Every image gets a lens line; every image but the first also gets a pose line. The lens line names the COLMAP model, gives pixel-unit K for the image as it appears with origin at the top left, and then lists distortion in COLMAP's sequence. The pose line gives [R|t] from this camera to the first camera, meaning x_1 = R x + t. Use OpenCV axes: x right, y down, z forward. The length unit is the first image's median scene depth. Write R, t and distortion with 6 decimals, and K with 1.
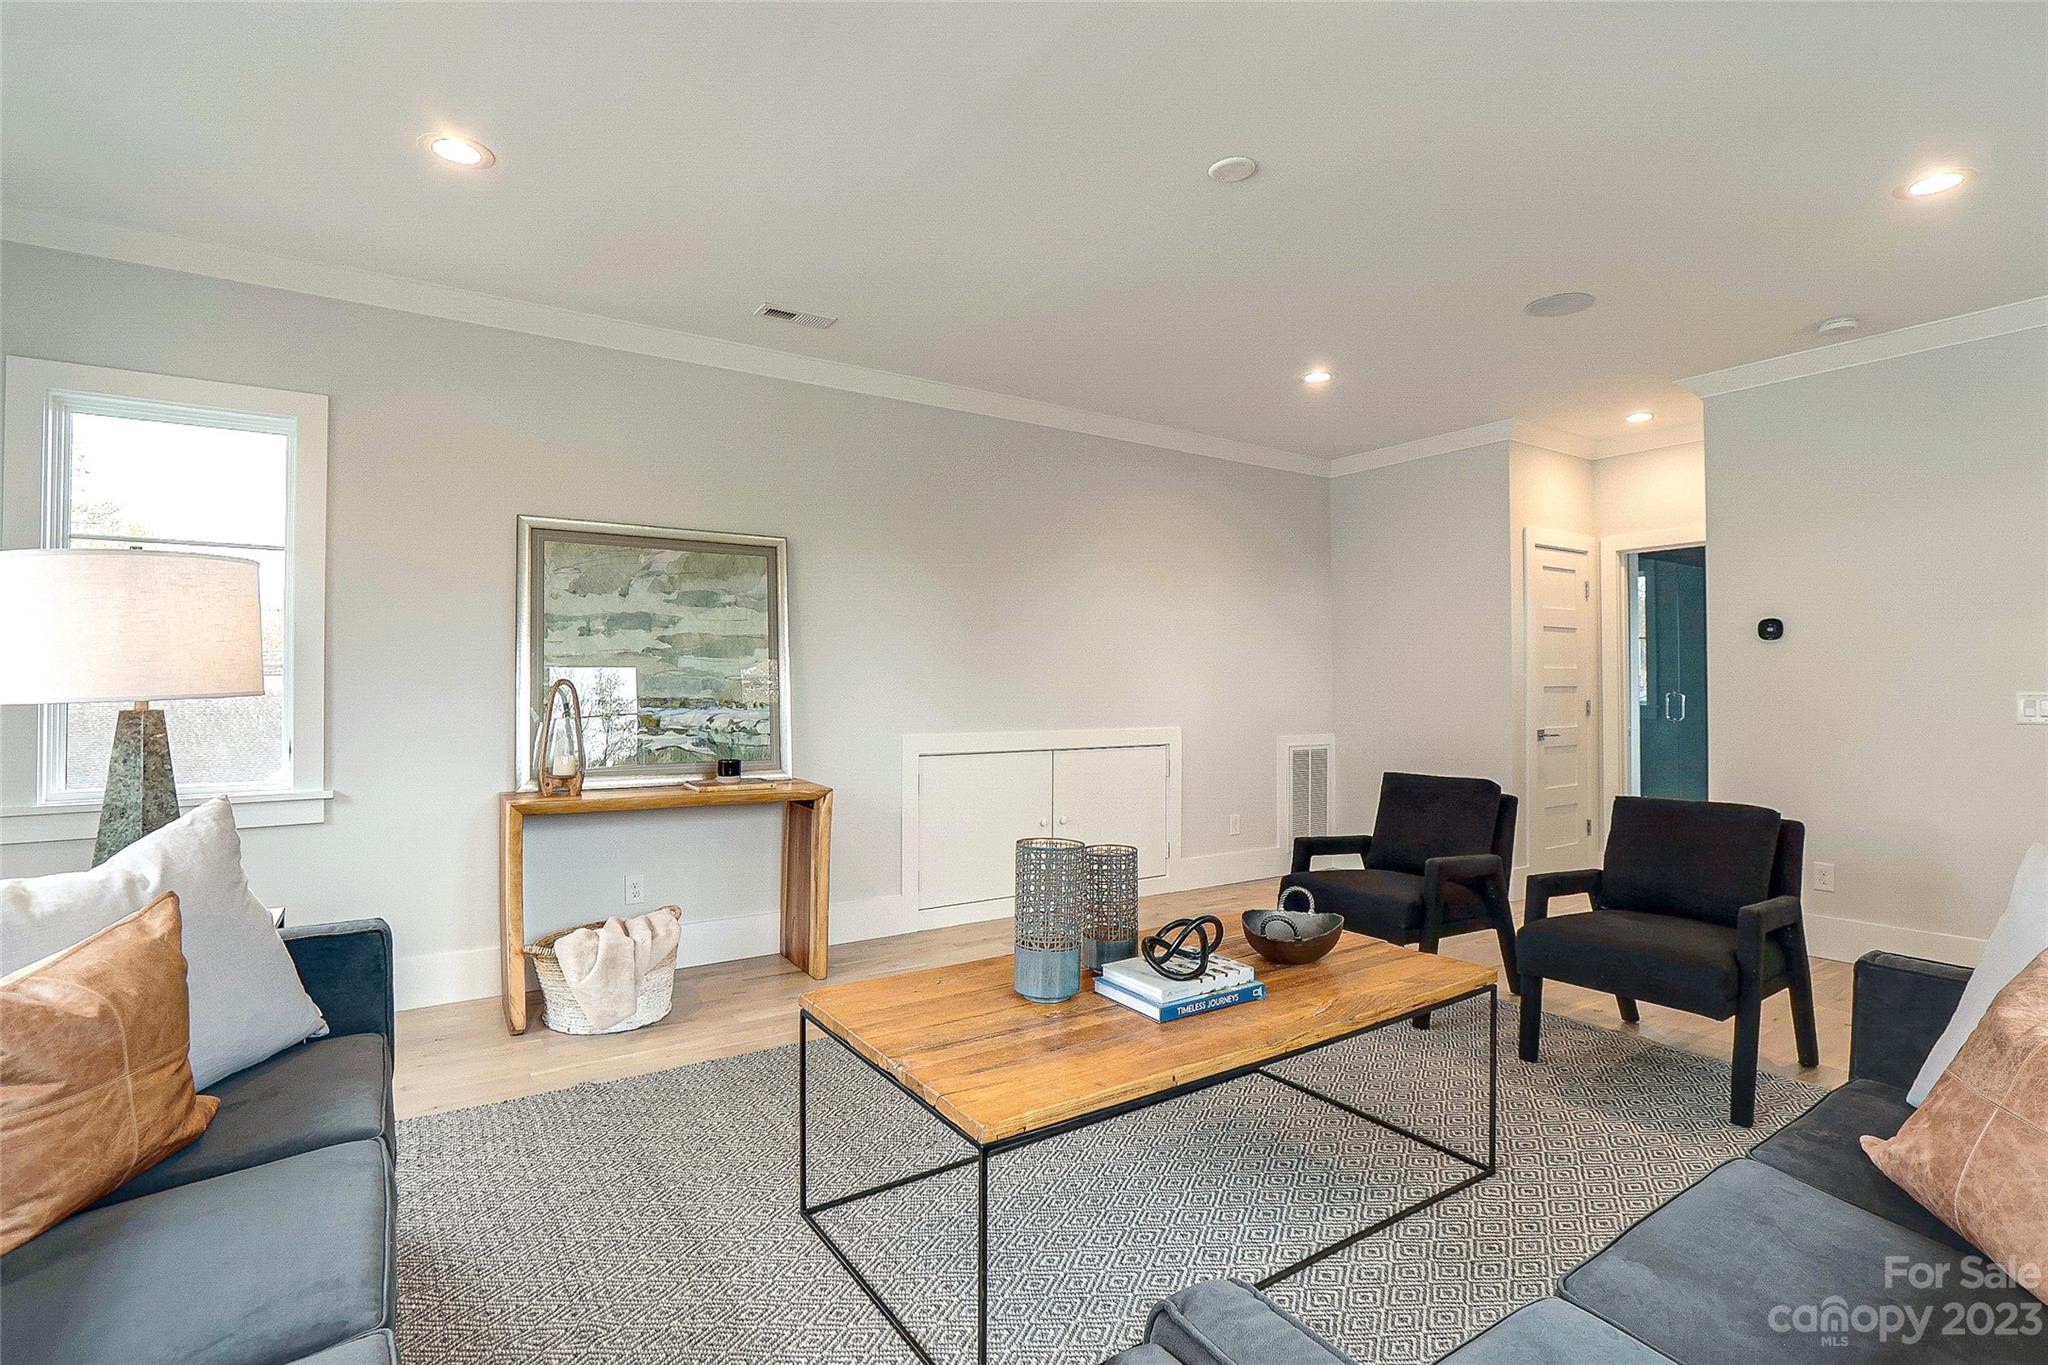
lens RADIAL K [[994.5, 0, 1024.0], [0, 994.5, 682.5], [0, 0, 1]] dist [-0.001098, -0.000159]
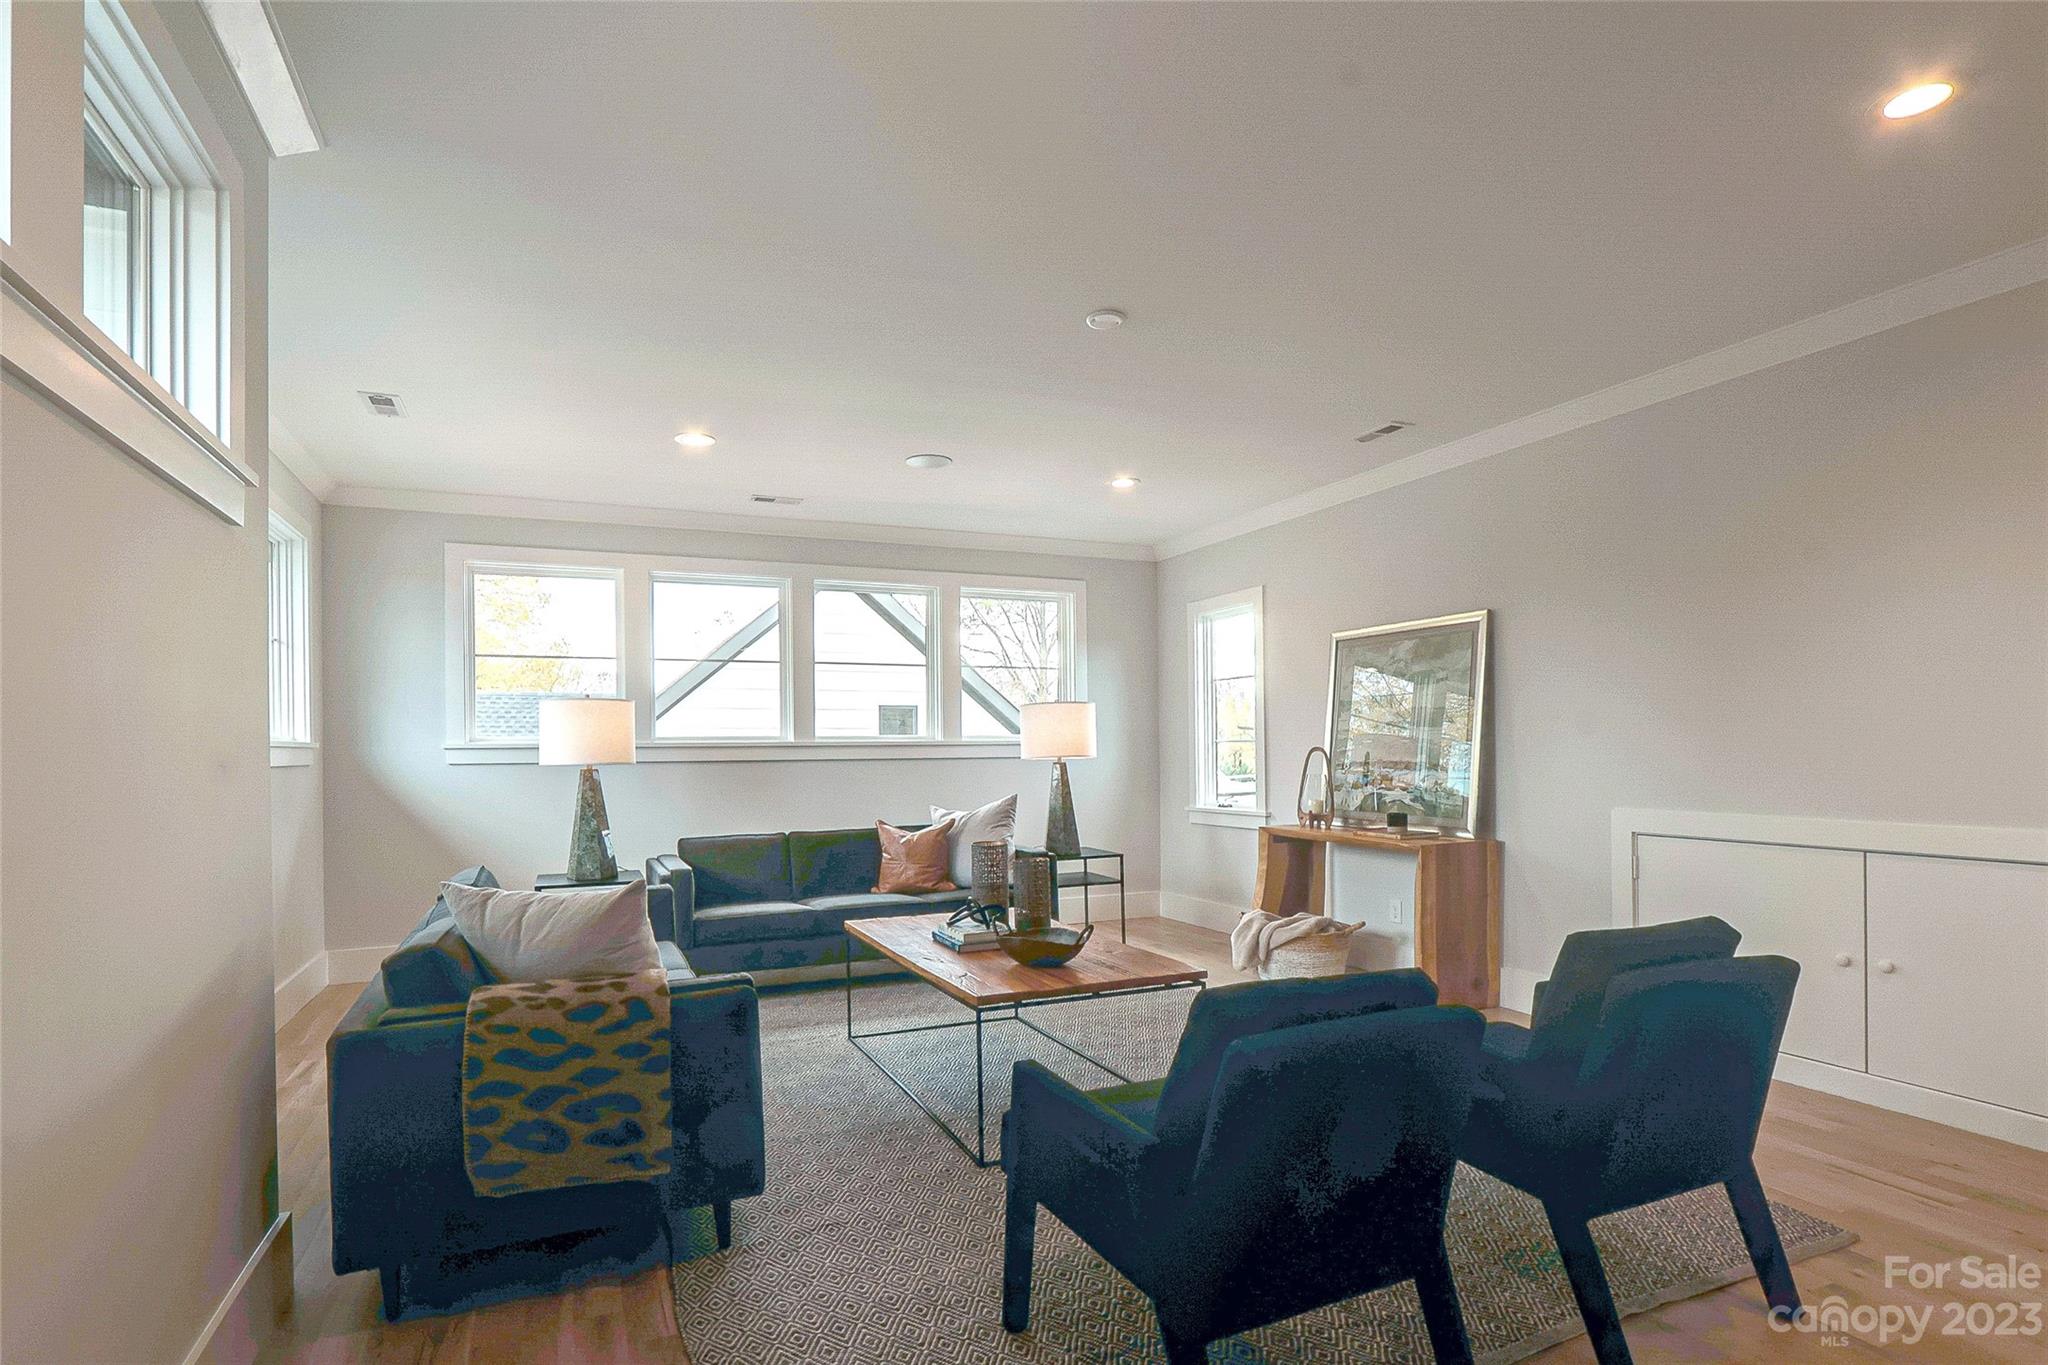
lens RADIAL K [[1044.5, 0, 1022.1], [0, 1044.5, 748.9], [0, 0, 1]] dist [-0.000282, -0.000036]
pose [[-0.164896, -0.000970, -0.986310, 0.994555], [0.007843, 0.999967, -0.002295, -0.000497], [0.986280, -0.008114, -0.164883, 0.749146]]
